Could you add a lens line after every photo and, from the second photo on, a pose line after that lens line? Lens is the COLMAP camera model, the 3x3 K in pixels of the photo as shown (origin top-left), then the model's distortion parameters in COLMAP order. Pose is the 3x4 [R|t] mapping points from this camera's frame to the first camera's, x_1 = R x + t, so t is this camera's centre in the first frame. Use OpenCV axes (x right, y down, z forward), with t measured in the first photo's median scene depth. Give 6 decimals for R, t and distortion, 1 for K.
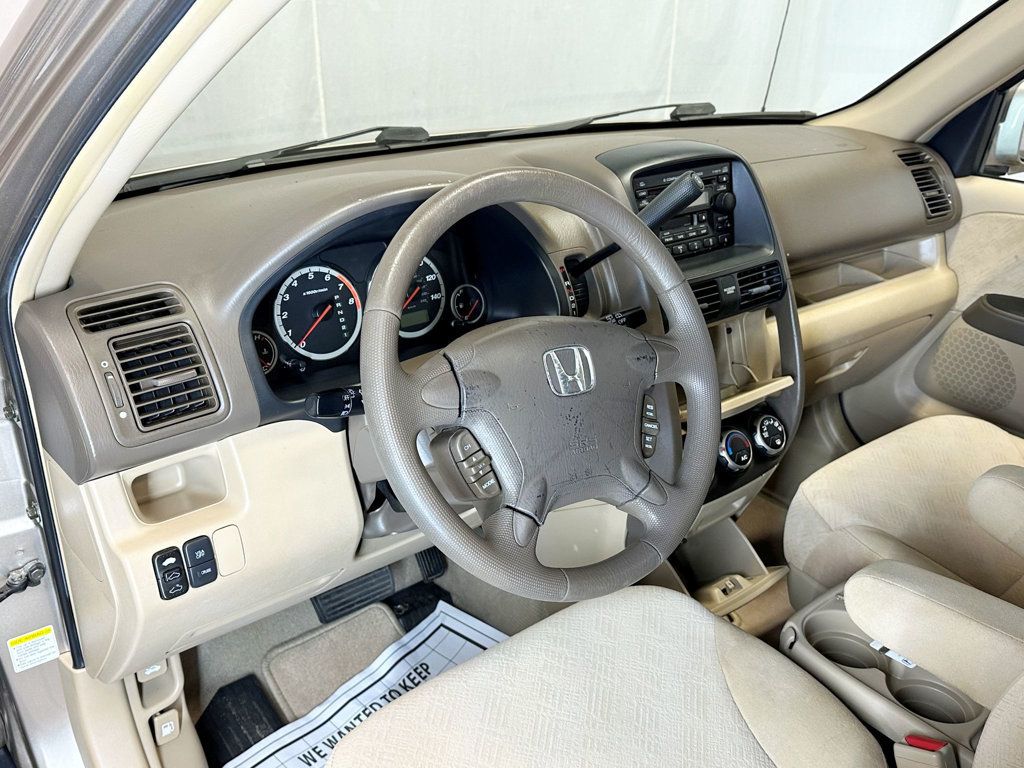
lens RADIAL K [[934.5, 0, 512.0], [0, 934.5, 384.0], [0, 0, 1]] dist [0.235830, -0.550880]
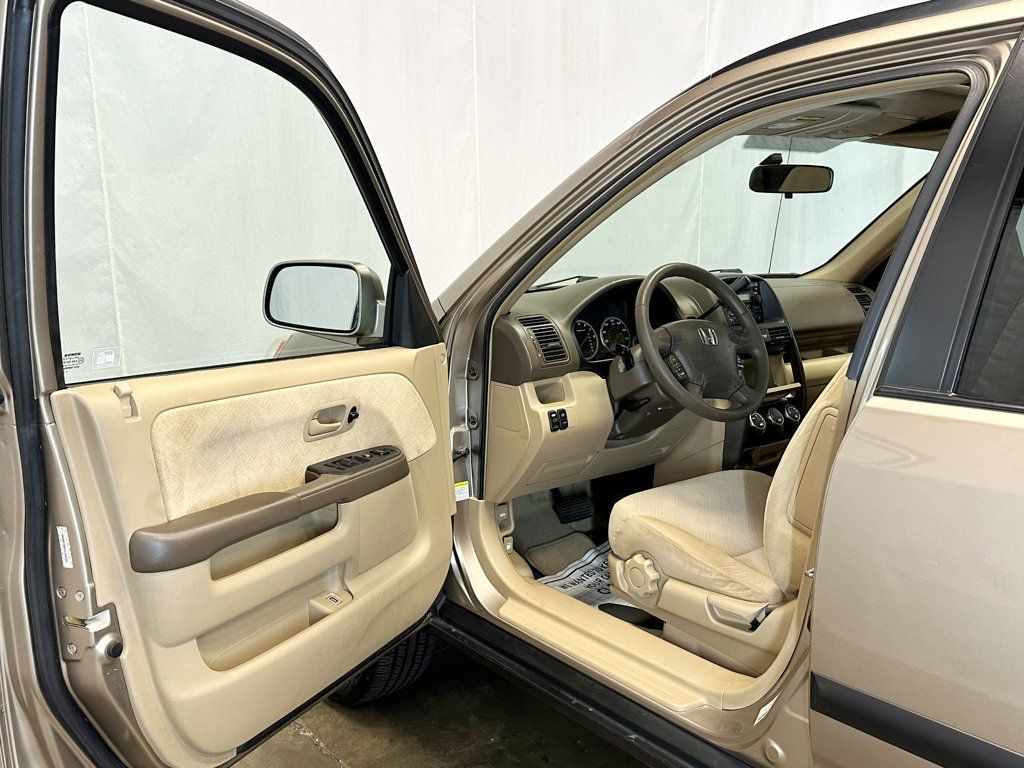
lens RADIAL K [[934.5, 0, 512.0], [0, 934.5, 384.0], [0, 0, 1]] dist [0.235830, -0.550880]
pose [[0.999435, -0.032506, -0.008601, -0.338735], [0.029432, 0.969392, -0.243749, 0.539633], [0.016261, 0.243358, 0.969800, -1.092514]]
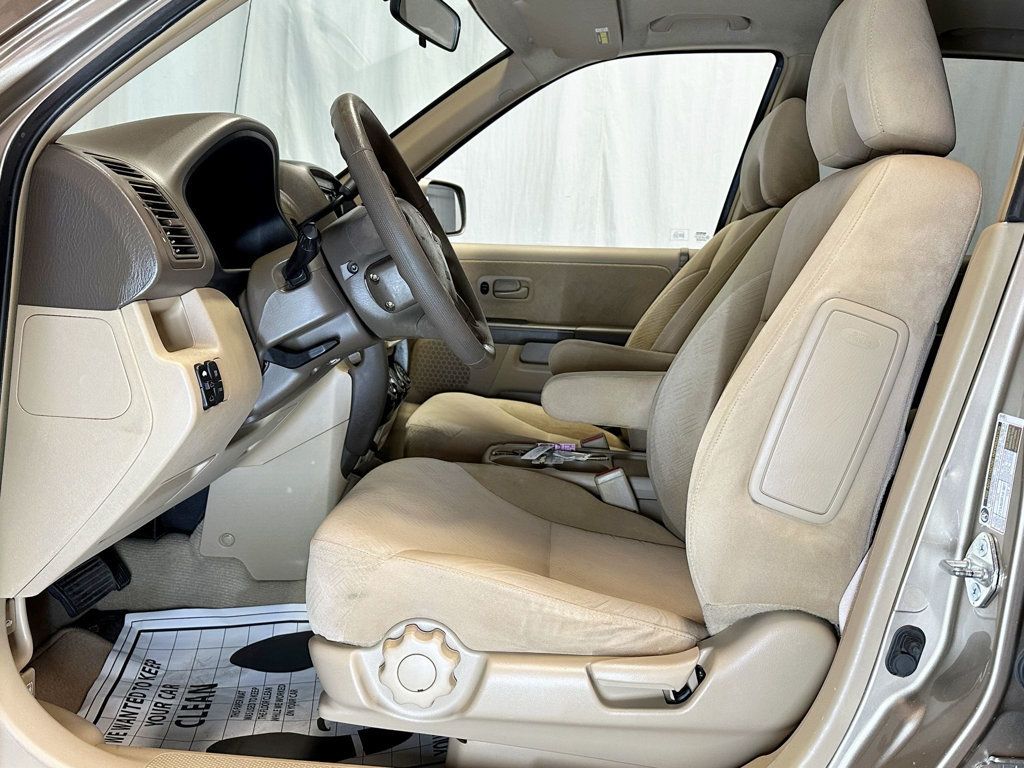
lens RADIAL K [[955.6, 0, 512.0], [0, 955.6, 384.0], [0, 0, 1]] dist [-0.002914, -0.002182]
pose [[0.680150, -0.082363, 0.728431, -0.714040], [0.261596, 0.955517, -0.136218, 0.340797], [-0.684809, 0.283203, 0.671441, -0.003141]]
